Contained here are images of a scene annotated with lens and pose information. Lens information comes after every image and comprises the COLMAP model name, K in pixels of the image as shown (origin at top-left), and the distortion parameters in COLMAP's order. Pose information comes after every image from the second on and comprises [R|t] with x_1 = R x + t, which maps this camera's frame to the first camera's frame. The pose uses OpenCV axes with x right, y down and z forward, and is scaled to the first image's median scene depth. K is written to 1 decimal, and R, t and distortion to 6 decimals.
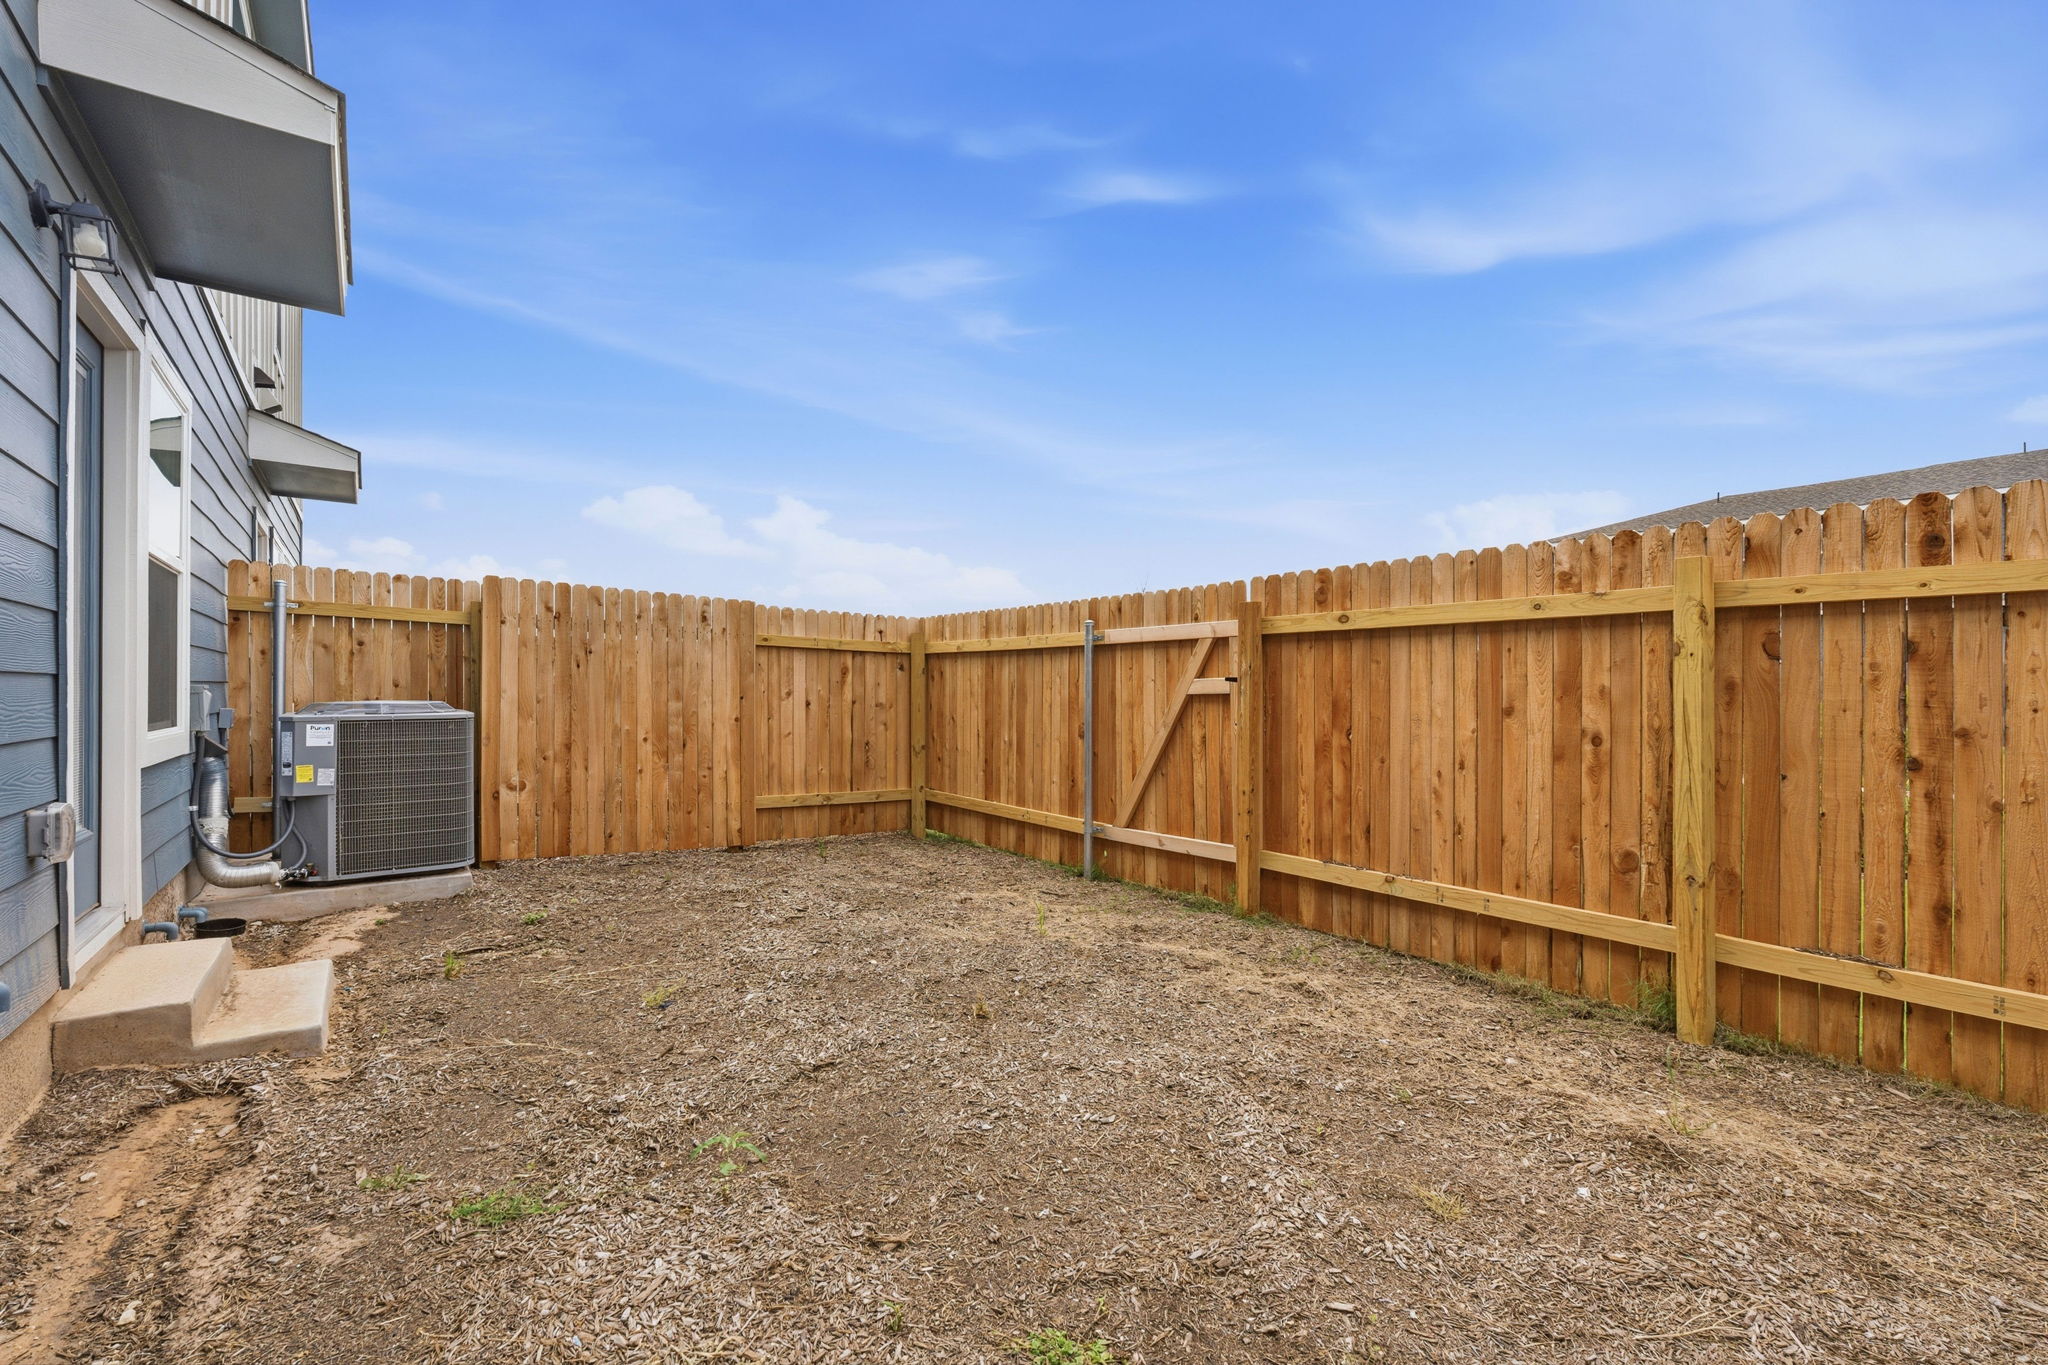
lens RADIAL K [[905.7, 0, 1018.2], [0, 905.7, 670.4], [0, 0, 1]] dist [-0.001081, 0.000515]
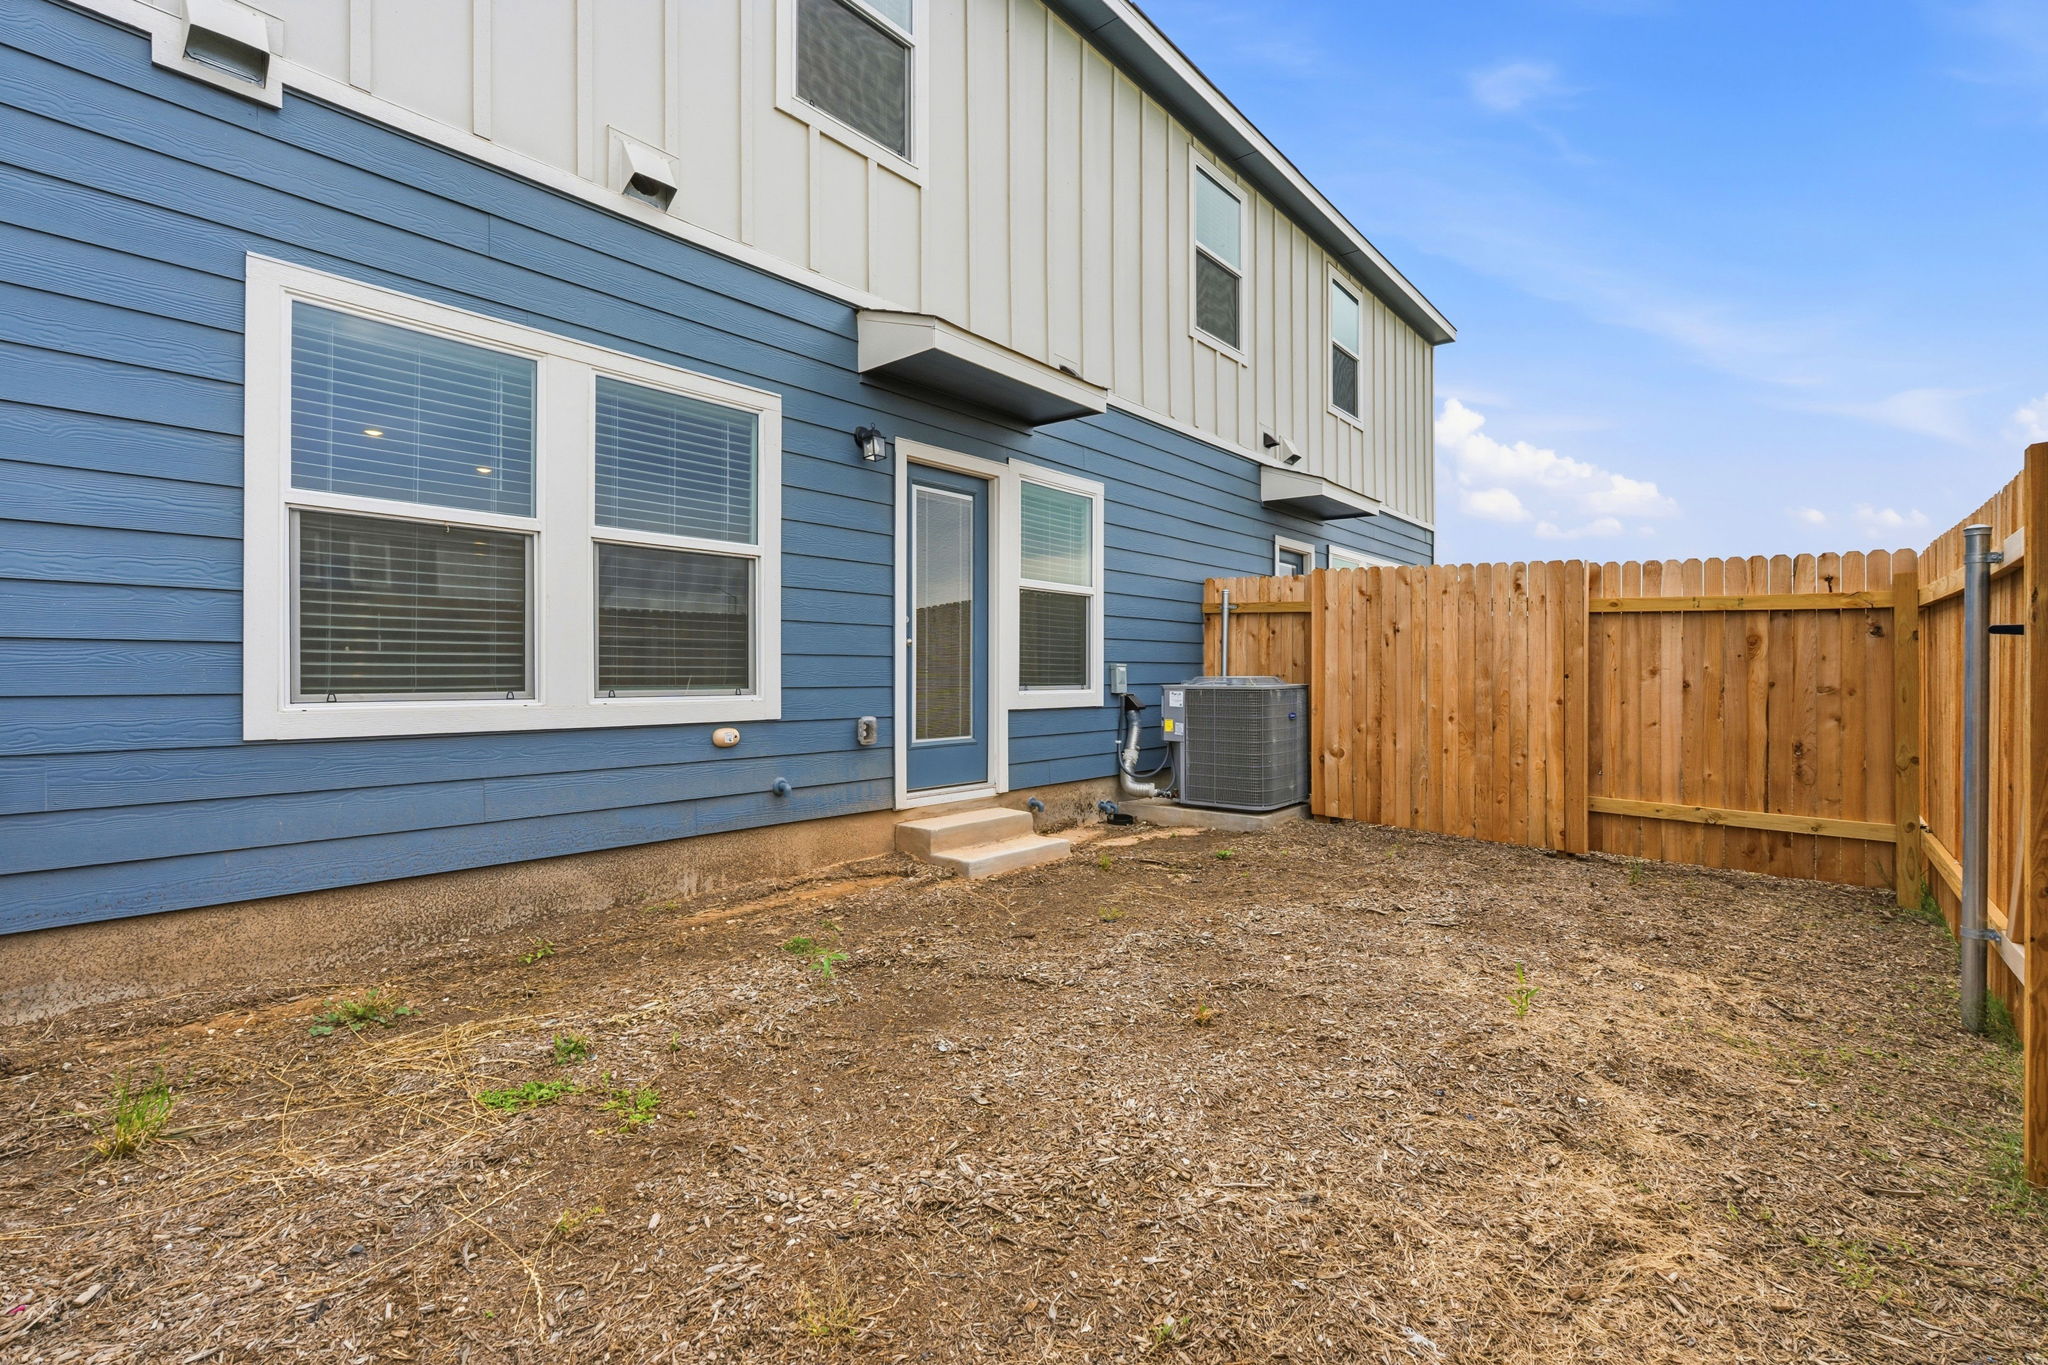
lens RADIAL K [[905.7, 0, 1018.2], [0, 905.7, 670.4], [0, 0, 1]] dist [-0.001081, 0.000515]
pose [[0.227558, -0.001447, -0.973763, 0.415829], [0.017698, 0.999840, 0.002650, 0.014184], [0.973604, -0.017837, 0.227547, 0.327702]]
